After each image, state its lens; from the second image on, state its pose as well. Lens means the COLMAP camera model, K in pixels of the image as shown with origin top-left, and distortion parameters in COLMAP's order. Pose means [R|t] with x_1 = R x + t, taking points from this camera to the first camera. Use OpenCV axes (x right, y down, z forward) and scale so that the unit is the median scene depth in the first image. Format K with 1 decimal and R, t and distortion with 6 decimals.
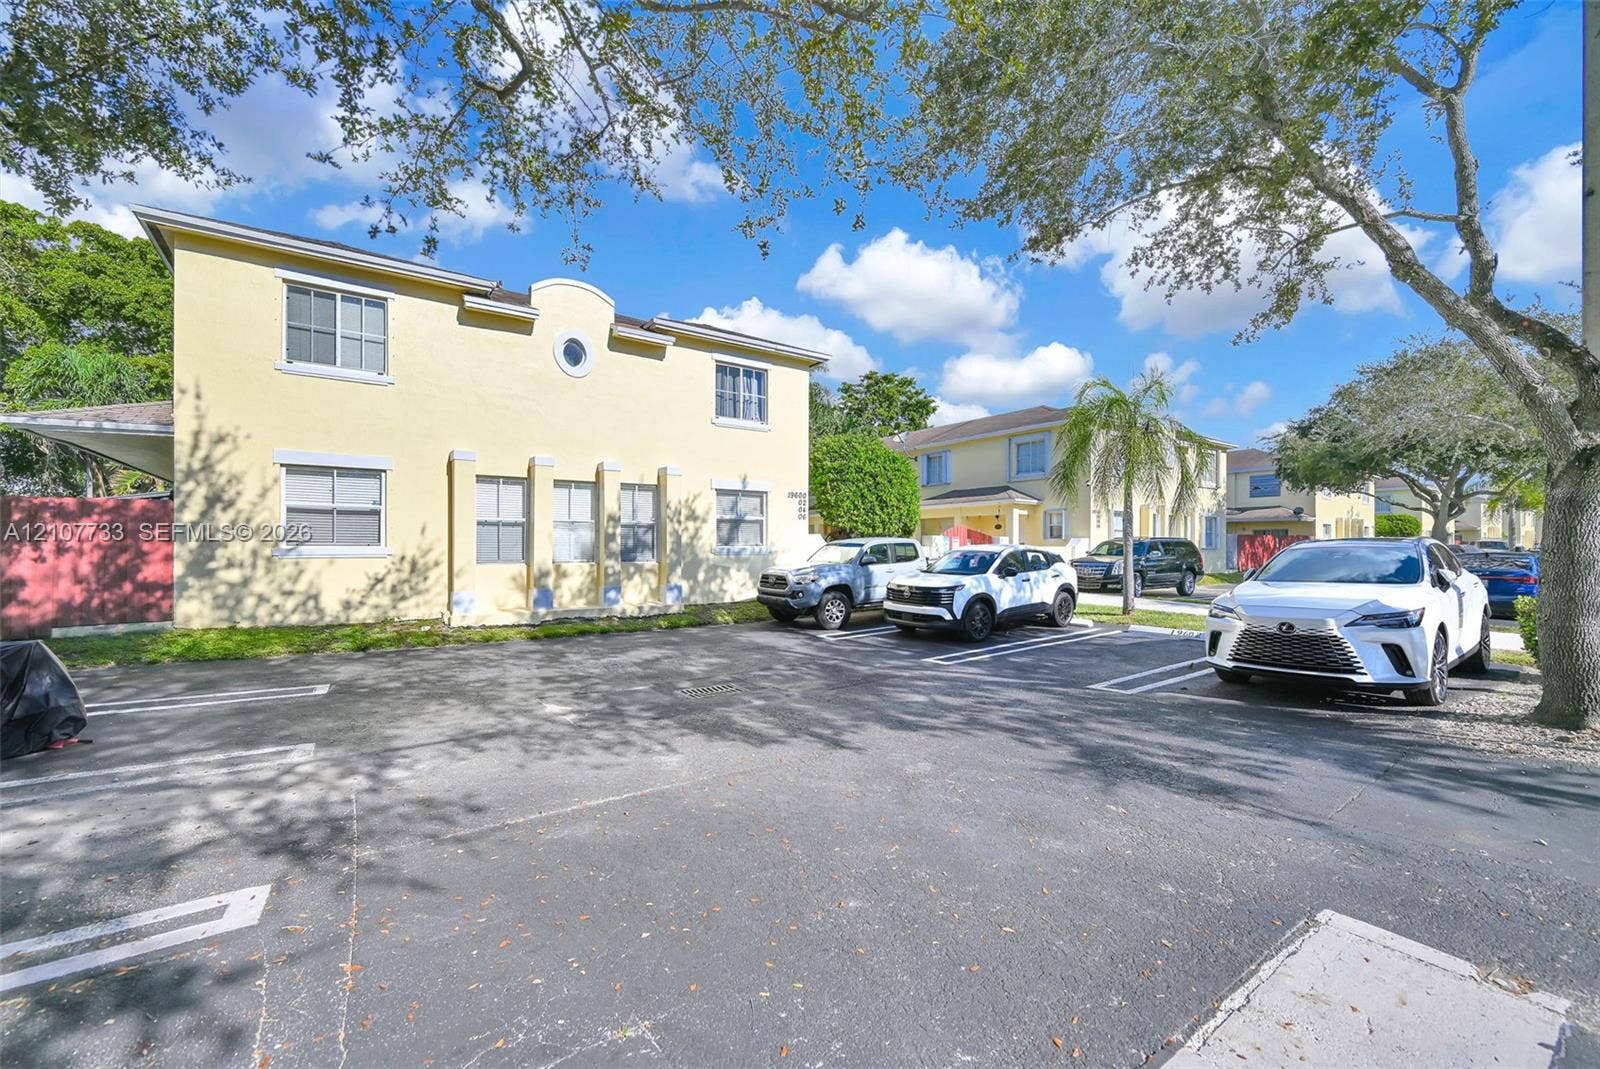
lens RADIAL K [[629.3, 0, 794.5], [0, 629.3, 540.4], [0, 0, 1]] dist [-0.000395, -0.000082]
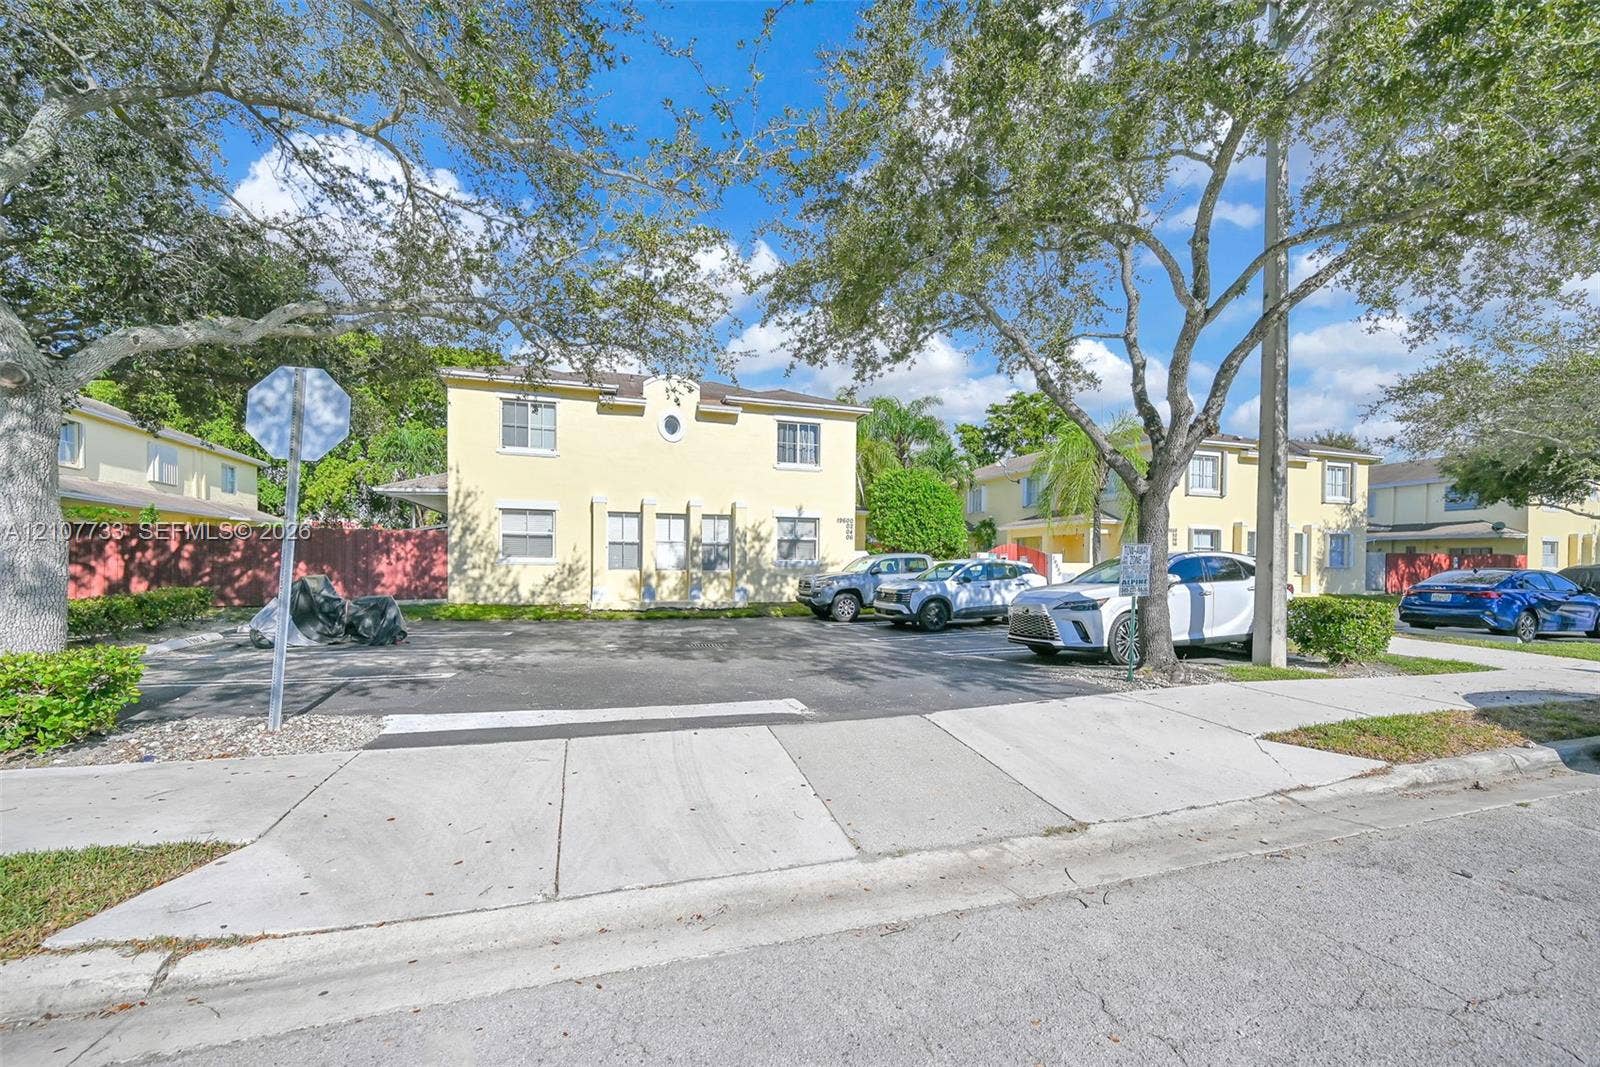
lens RADIAL K [[633.9, 0, 800.7], [0, 633.9, 566.1], [0, 0, 1]] dist [0.000376, 0.000031]
pose [[0.956465, 0.008021, -0.291736, 0.379839], [-0.005193, 0.999932, 0.010466, 0.010108], [0.291800, -0.008496, 0.956442, -0.326525]]
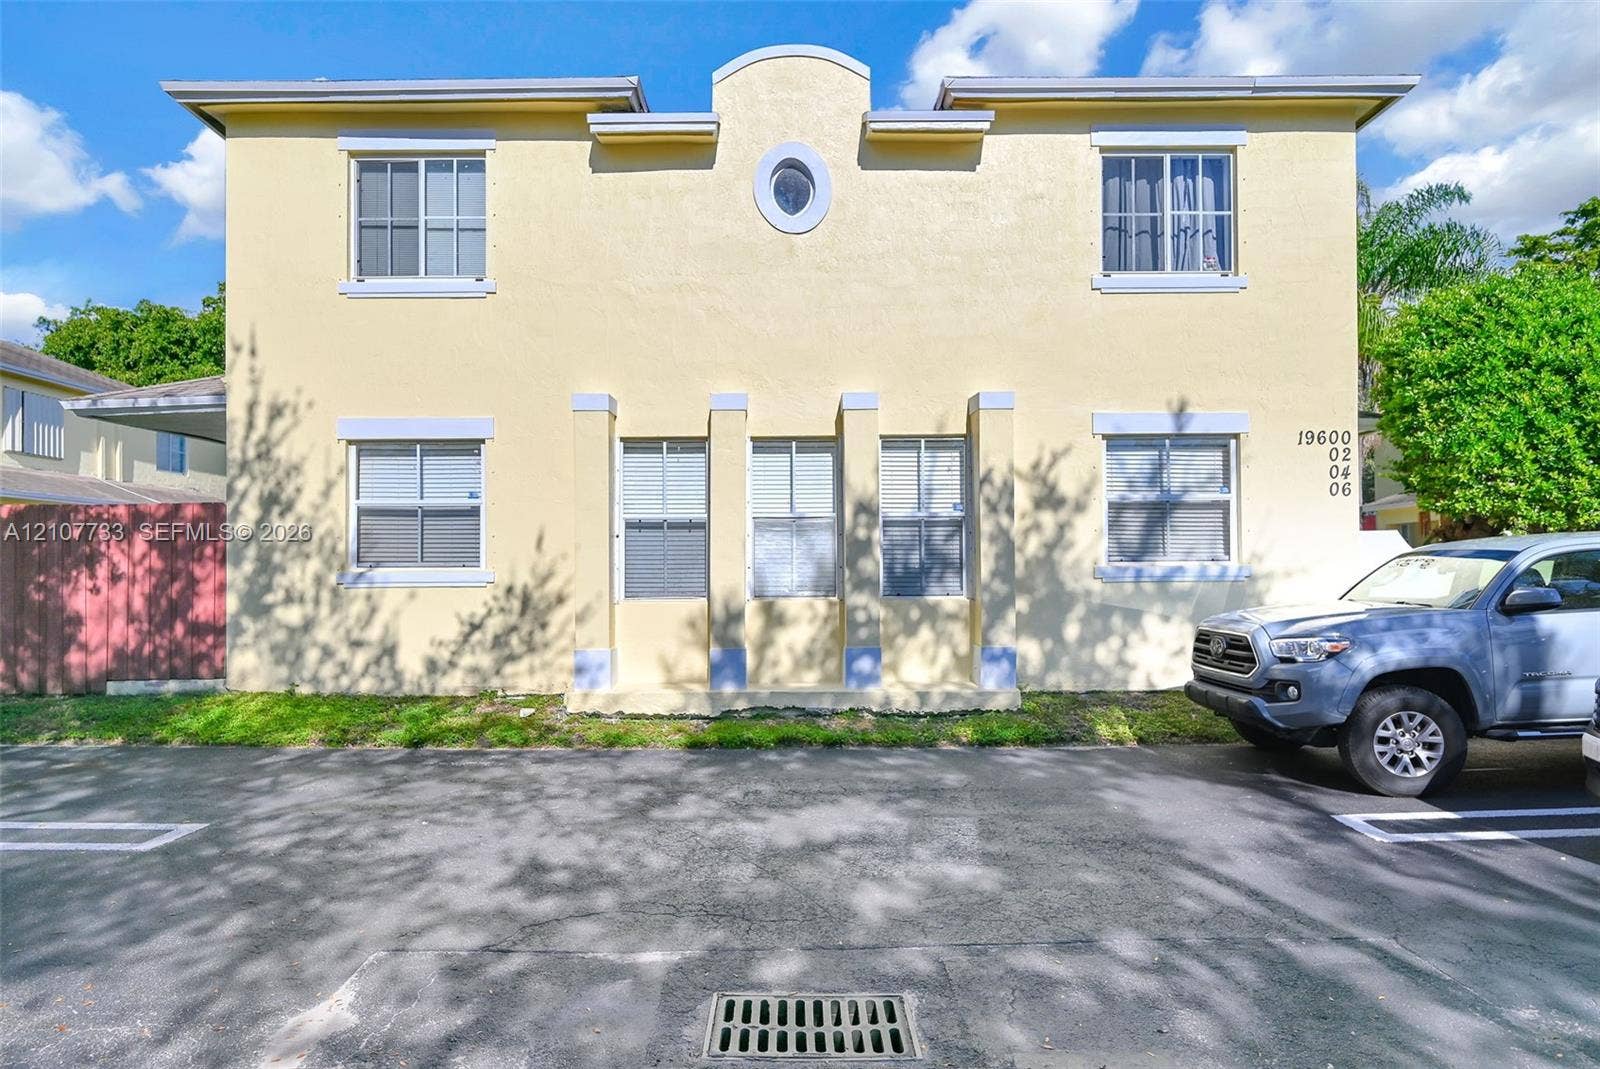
lens RADIAL K [[913.7, 0, 819.3], [0, 913.7, 563.0], [0, 0, 1]] dist [-0.003433, -0.001059]
pose [[0.827725, -0.013037, -0.560982, 0.082906], [0.013375, 0.999904, -0.003503, 0.009863], [0.560974, -0.004604, 0.827821, 0.418151]]
